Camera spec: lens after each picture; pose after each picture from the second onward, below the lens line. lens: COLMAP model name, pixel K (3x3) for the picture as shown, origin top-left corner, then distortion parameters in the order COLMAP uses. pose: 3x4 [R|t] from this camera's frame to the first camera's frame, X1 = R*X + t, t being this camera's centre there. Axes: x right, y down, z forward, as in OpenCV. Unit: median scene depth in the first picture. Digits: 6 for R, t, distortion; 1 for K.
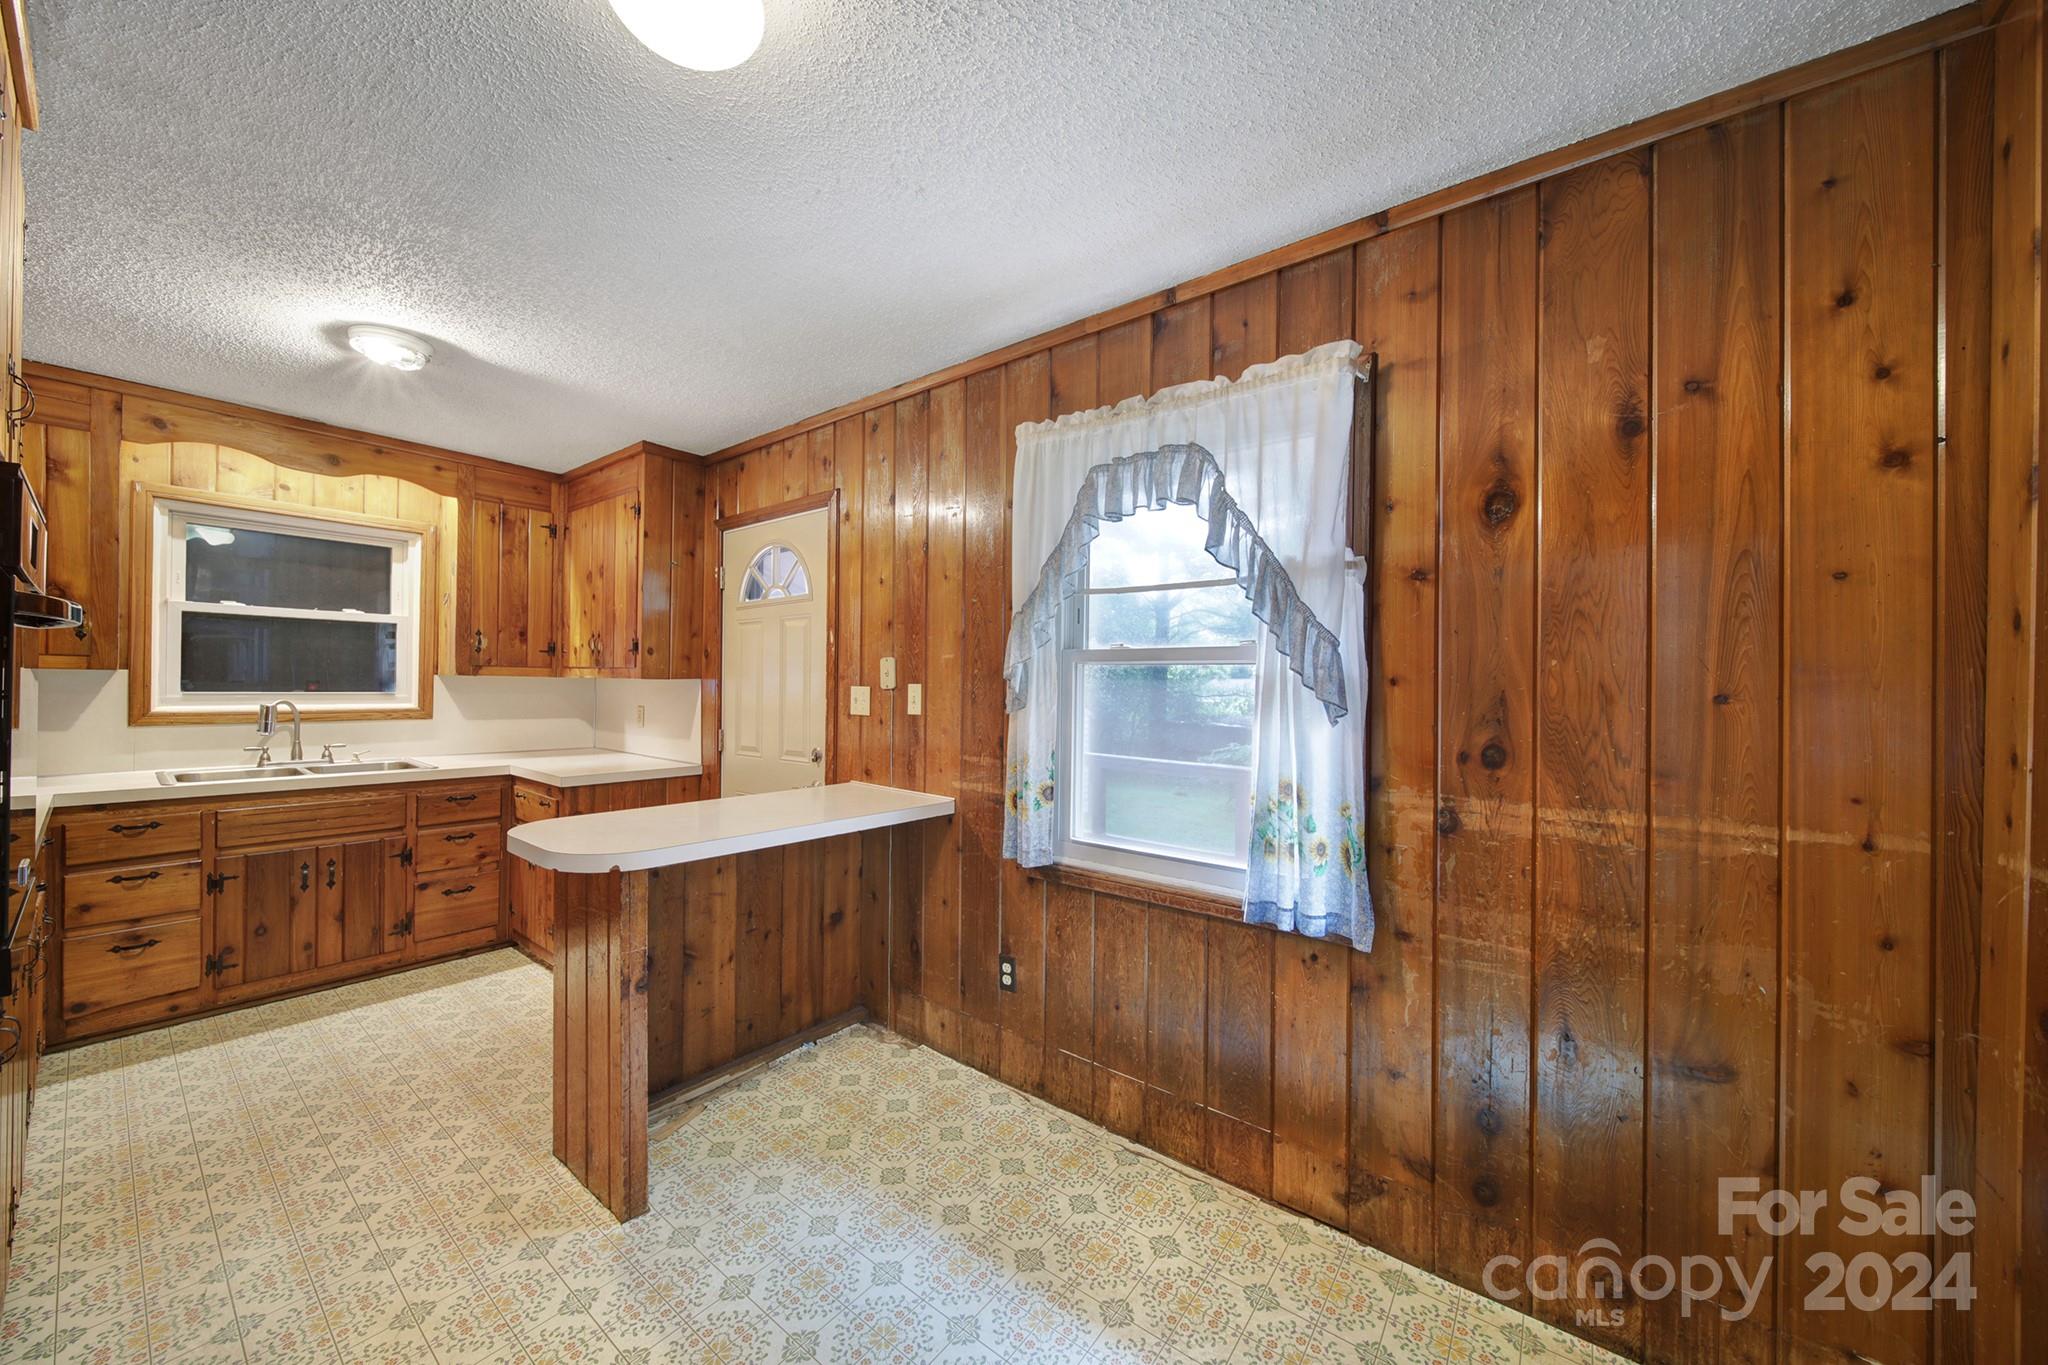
lens RADIAL K [[736.4, 0, 1018.5], [0, 736.4, 689.6], [0, 0, 1]] dist [0.001700, 0.000049]
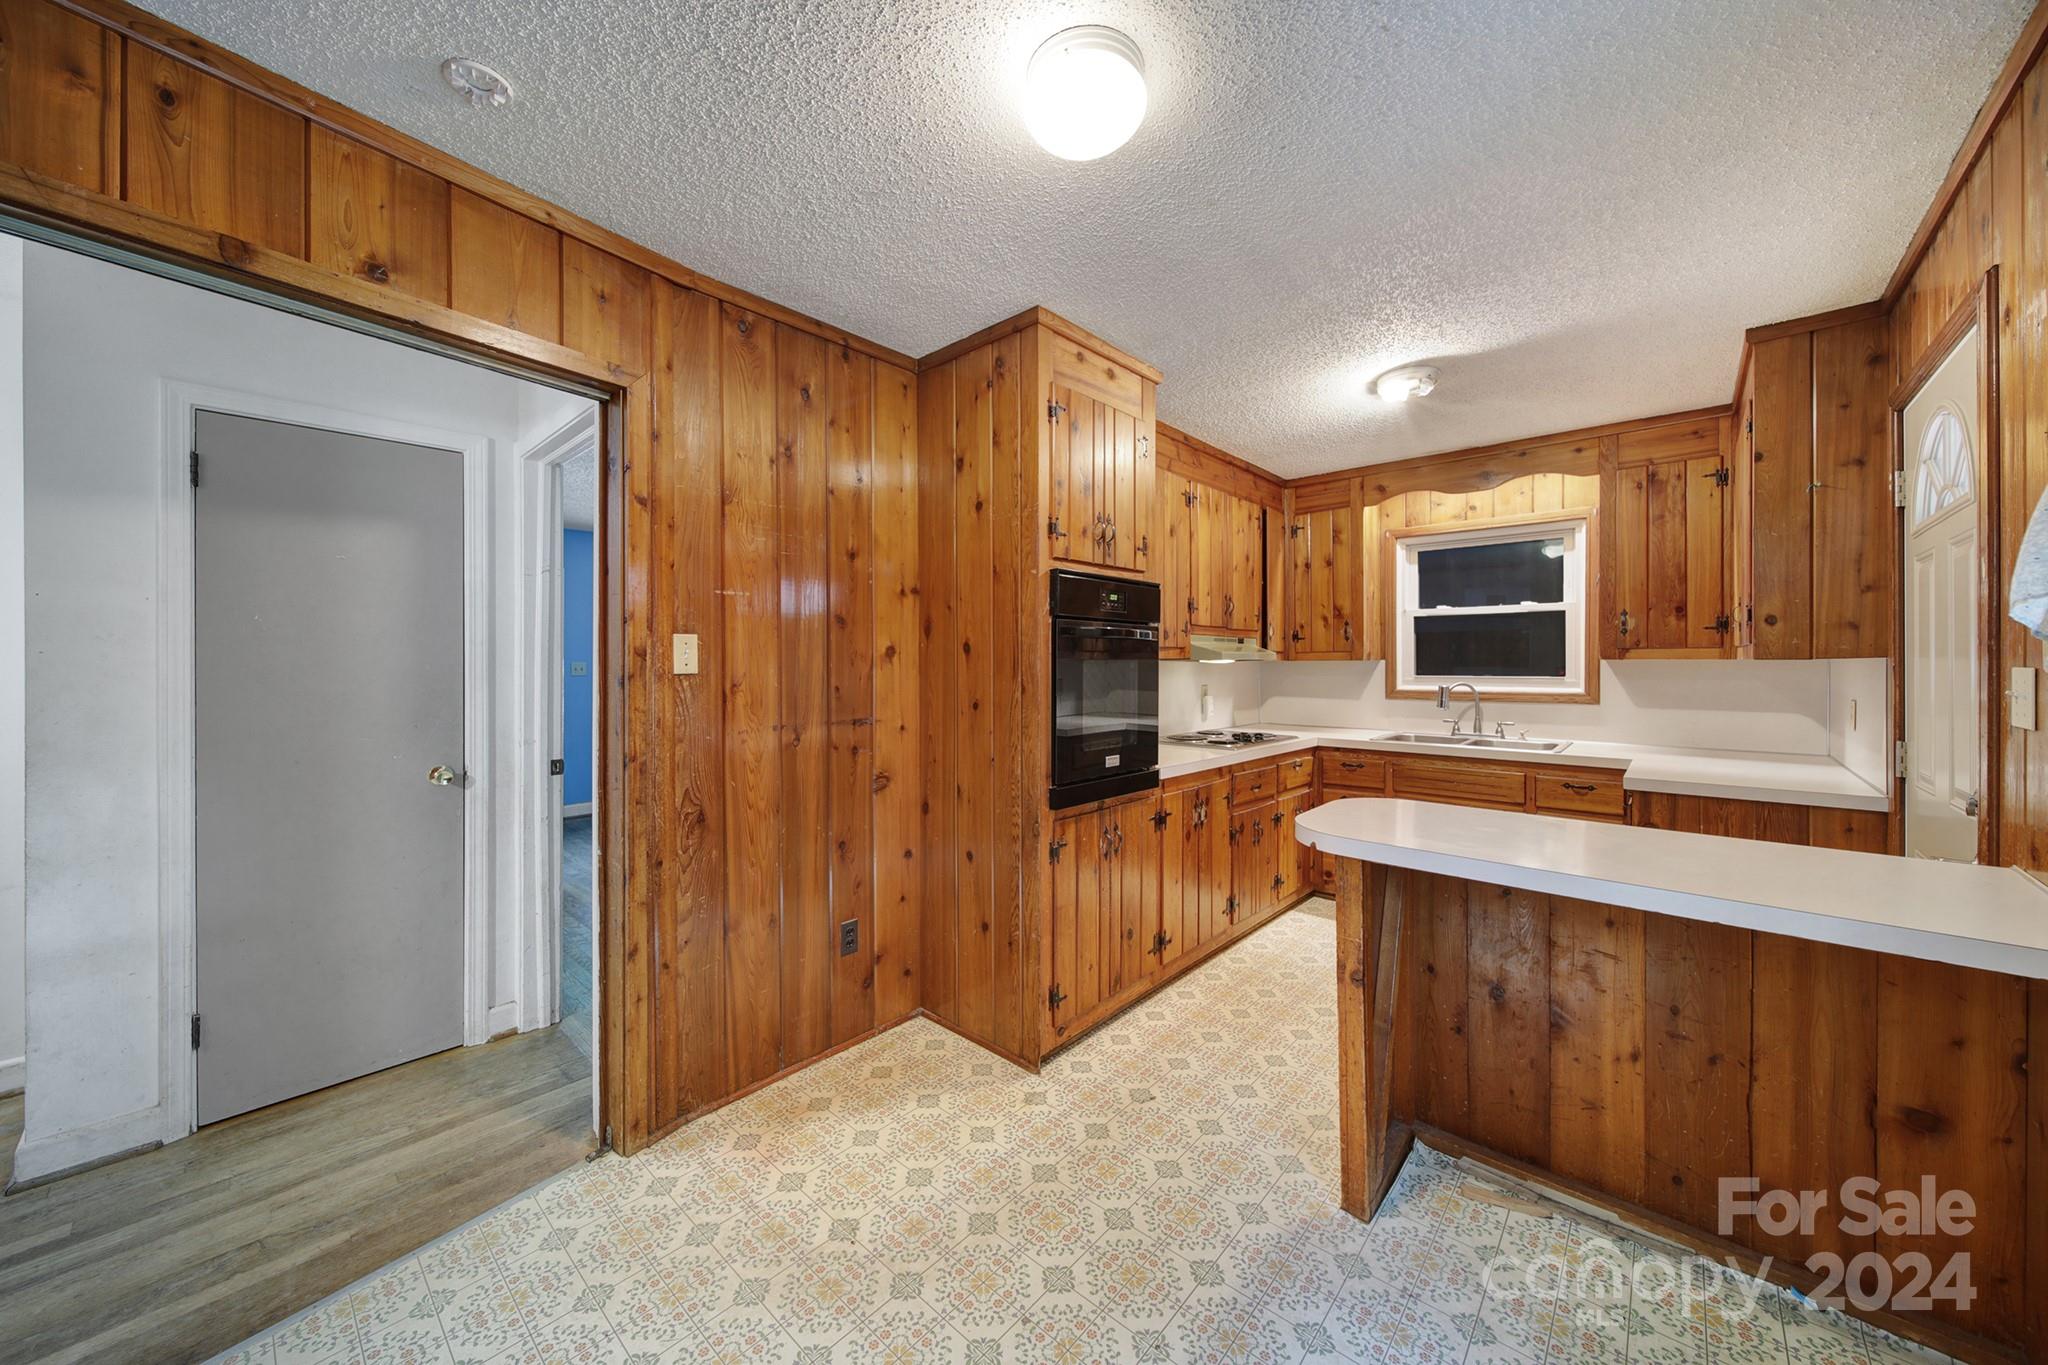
lens RADIAL K [[716.4, 0, 995.6], [0, 716.4, 666.2], [0, 0, 1]] dist [0.000354, -0.000044]
pose [[-0.091393, -0.010635, -0.995758, 0.252008], [-0.002573, 0.999942, -0.010443, 0.001170], [0.995812, 0.001607, -0.091415, 0.328225]]
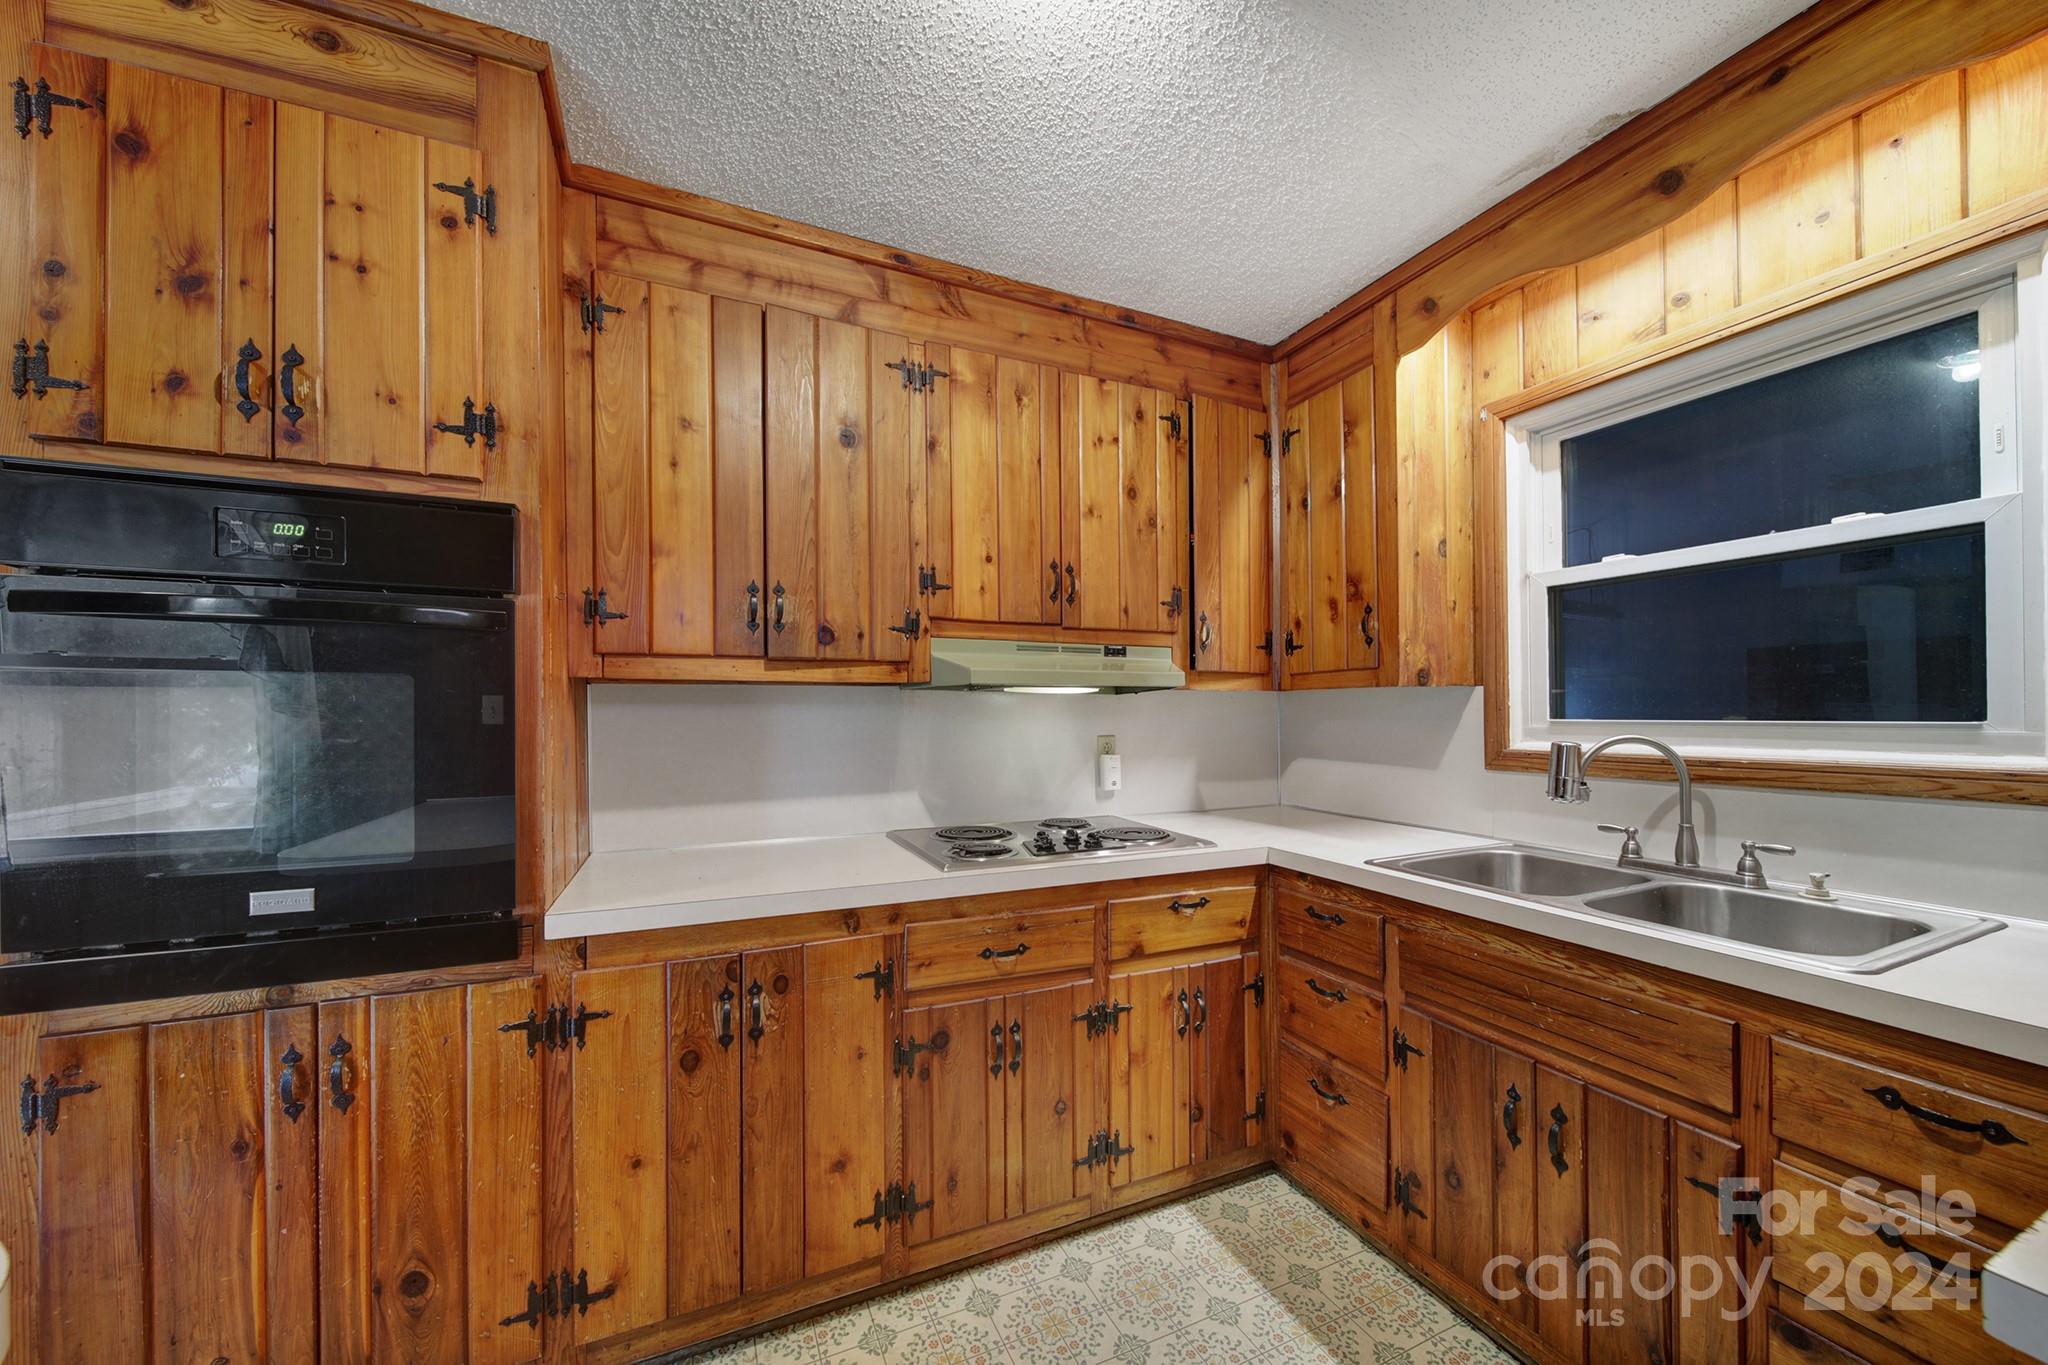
lens RADIAL K [[725.3, 0, 989.5], [0, 725.3, 710.6], [0, 0, 1]] dist [-0.000709, -0.000064]
pose [[-0.467248, -0.016271, -0.883977, -0.364922], [-0.005843, 0.999866, -0.015316, 0.007600], [0.884107, -0.001991, -0.467280, 0.826389]]
